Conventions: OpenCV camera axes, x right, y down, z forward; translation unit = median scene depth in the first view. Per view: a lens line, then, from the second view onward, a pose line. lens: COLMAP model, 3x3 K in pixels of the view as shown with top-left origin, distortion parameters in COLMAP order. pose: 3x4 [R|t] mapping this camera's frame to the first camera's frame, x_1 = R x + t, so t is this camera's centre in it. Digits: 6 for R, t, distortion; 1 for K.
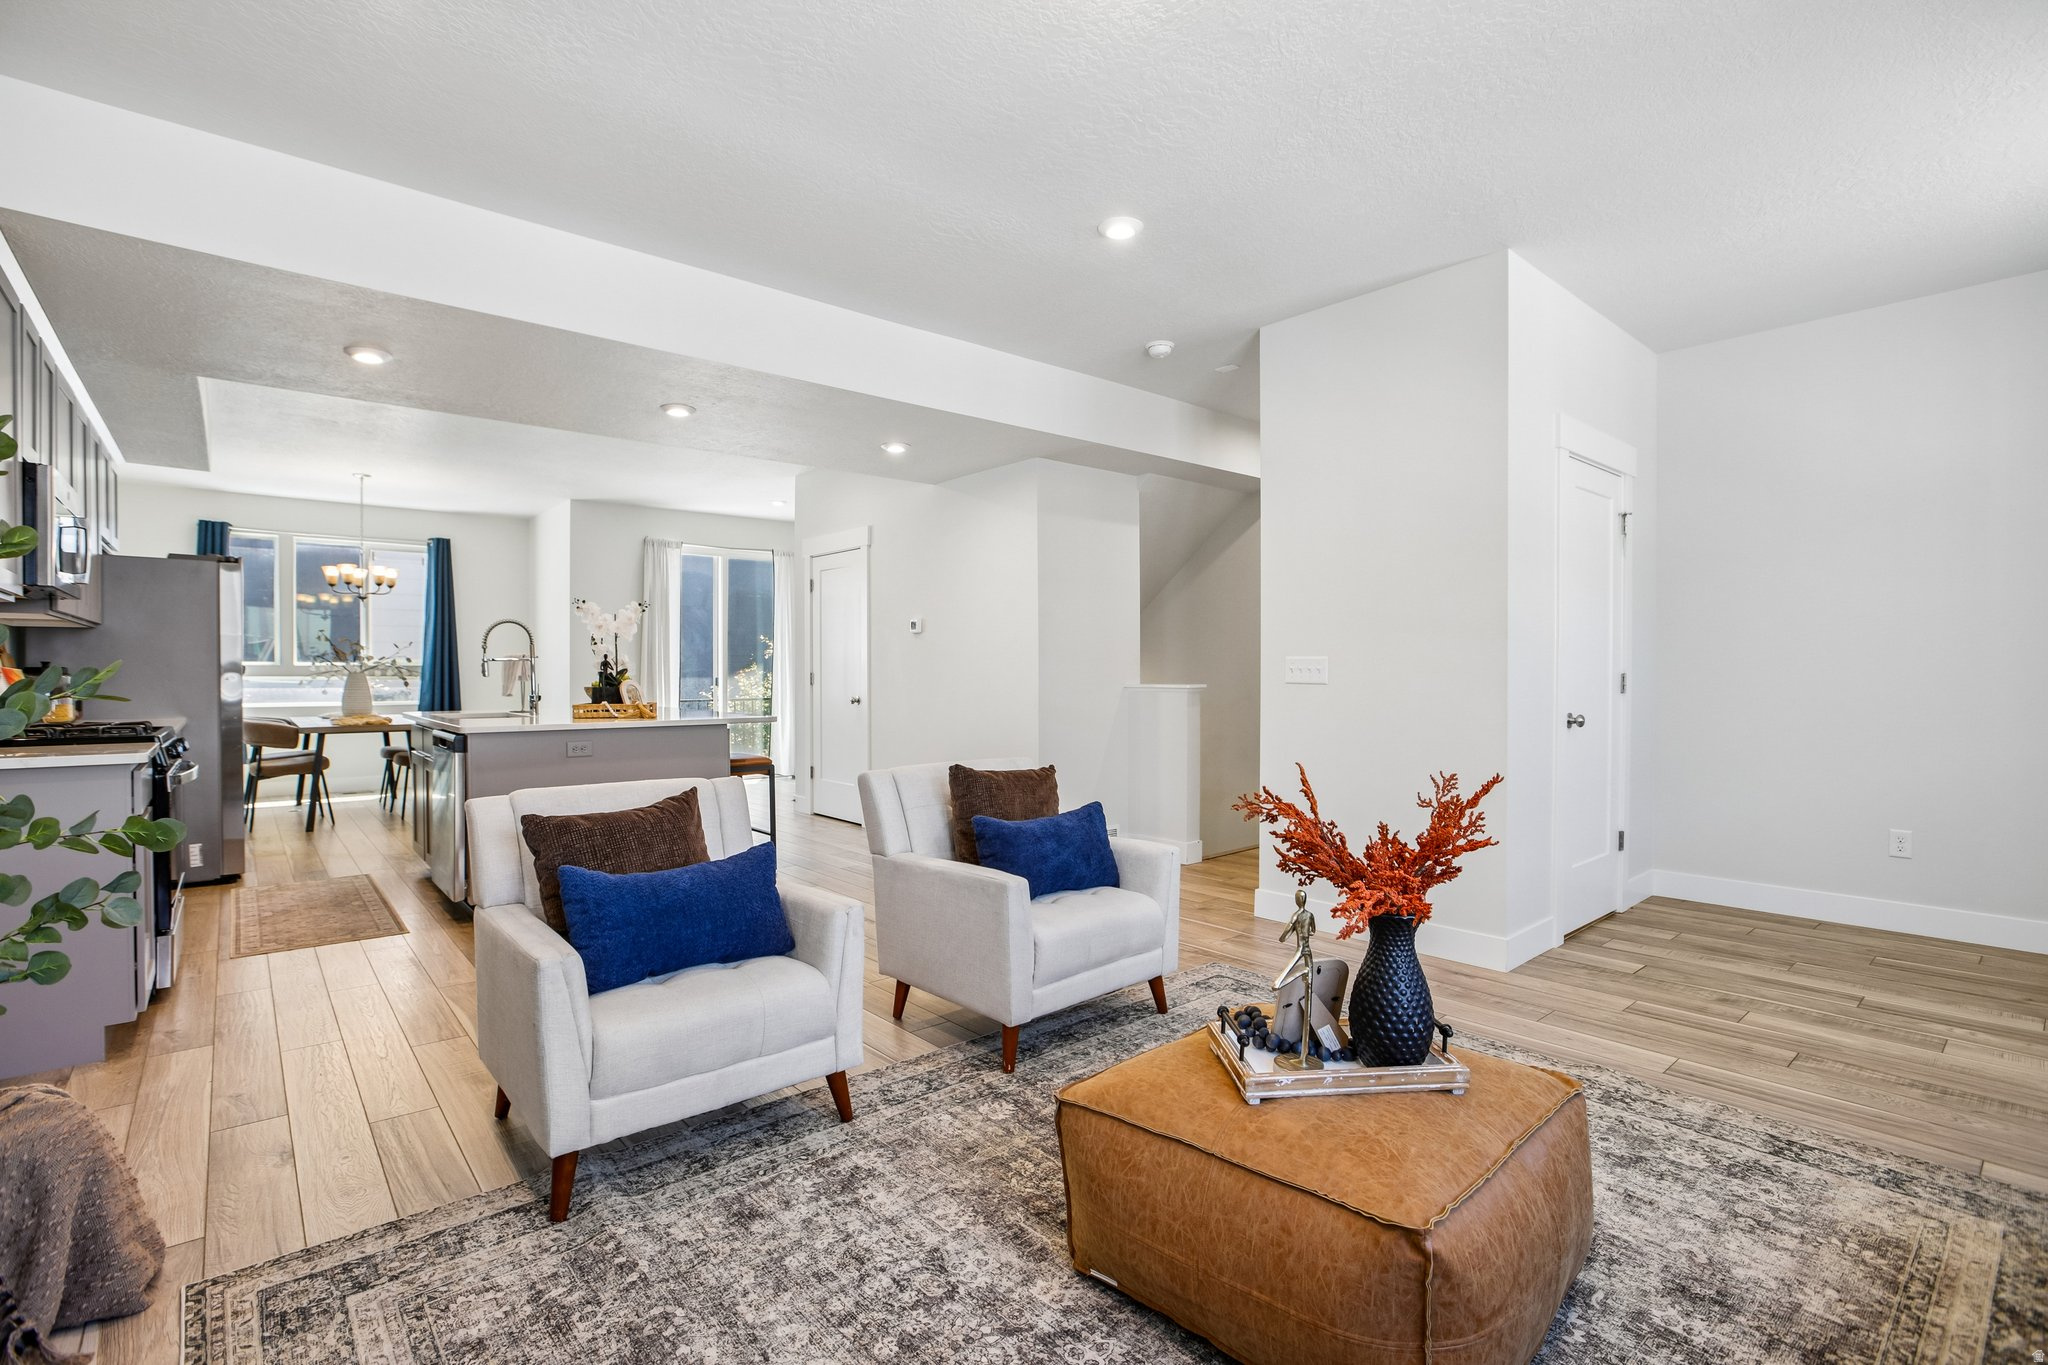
lens RADIAL K [[945.2, 0, 1013.6], [0, 945.2, 693.8], [0, 0, 1]] dist [-0.021130, 0.000655]
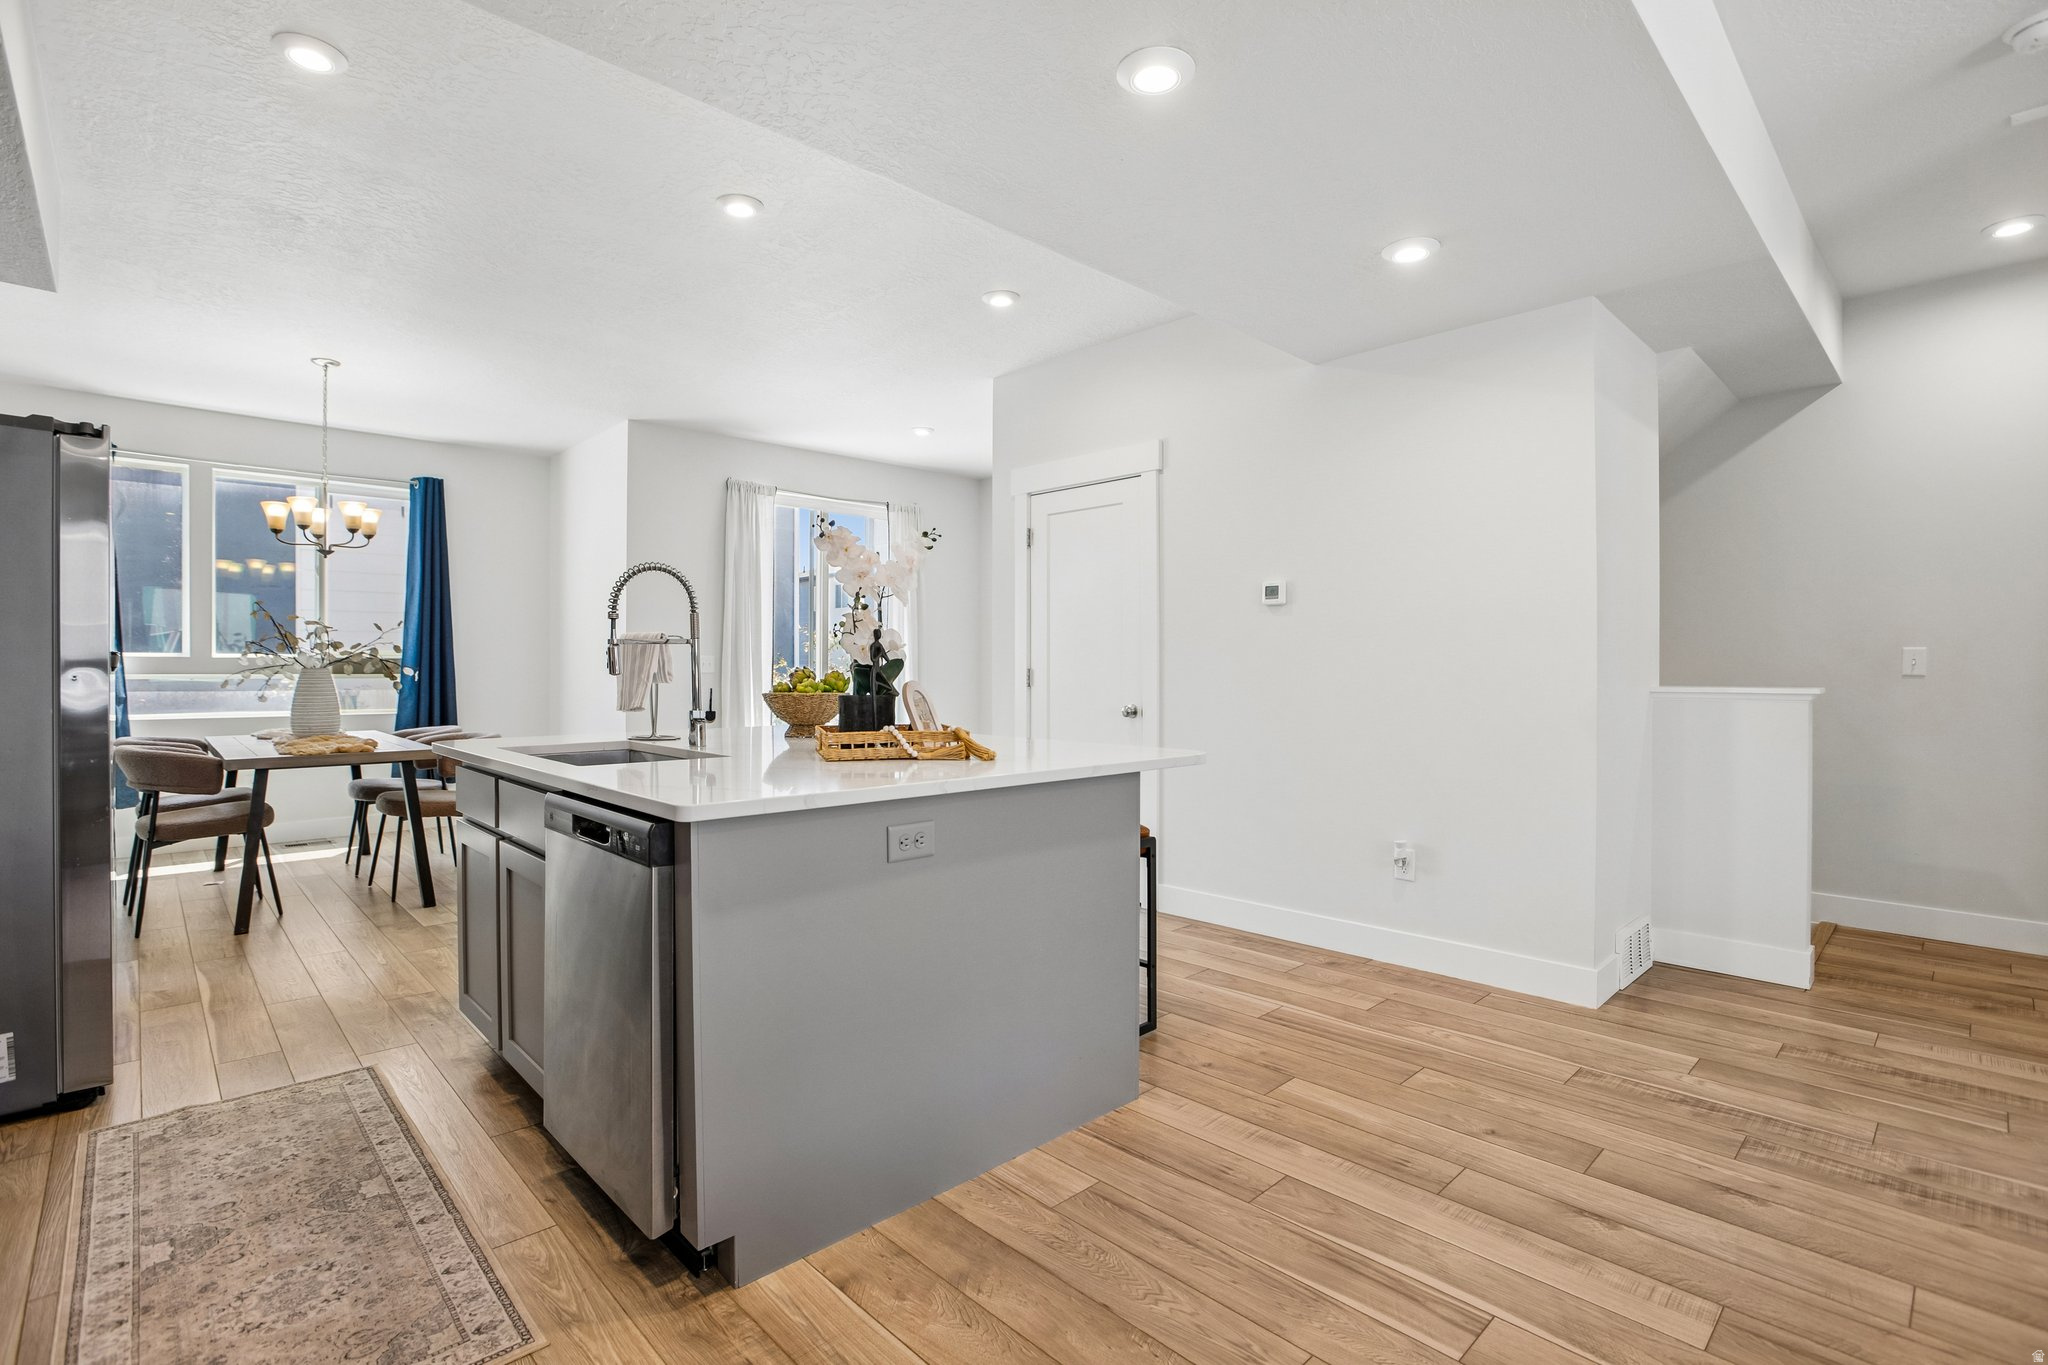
lens RADIAL K [[952.7, 0, 1024.0], [0, 952.7, 682.5], [0, 0, 1]] dist [-0.038676, 0.012524]
pose [[0.997912, -0.000376, 0.064584, -0.277586], [0.000988, 0.999955, -0.009455, -0.006763], [-0.064578, 0.009499, 0.997867, 0.352511]]
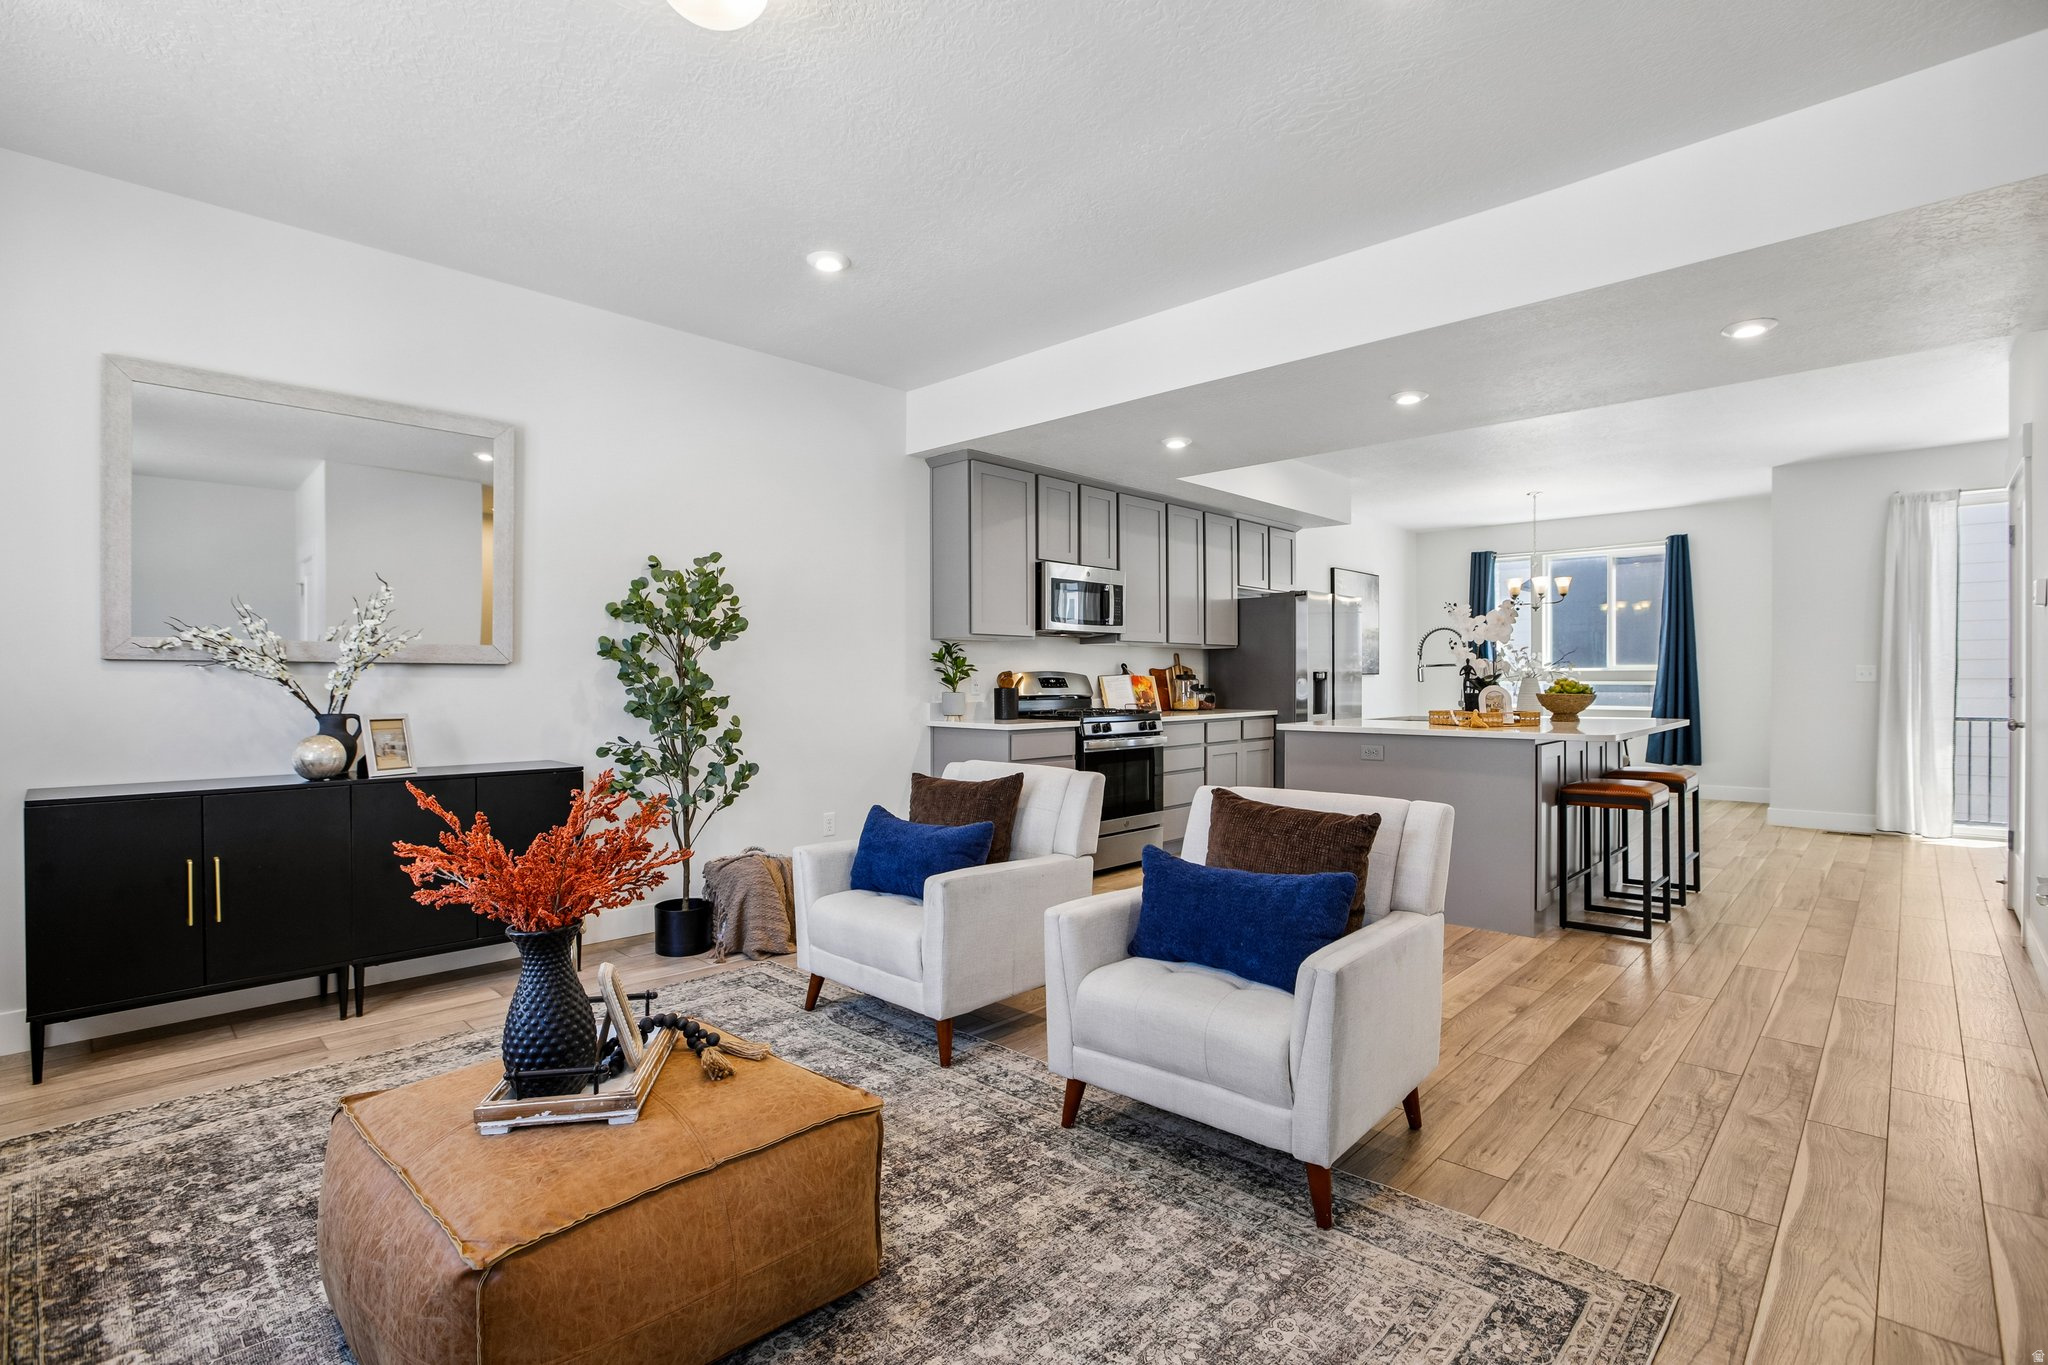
lens RADIAL K [[952.7, 0, 1024.0], [0, 952.7, 682.5], [0, 0, 1]] dist [-0.038676, 0.012524]
pose [[0.108188, 0.004085, -0.994122, 0.332744], [-0.021850, 0.999760, 0.001731, -0.007221], [0.993890, 0.021534, 0.108251, 0.323757]]
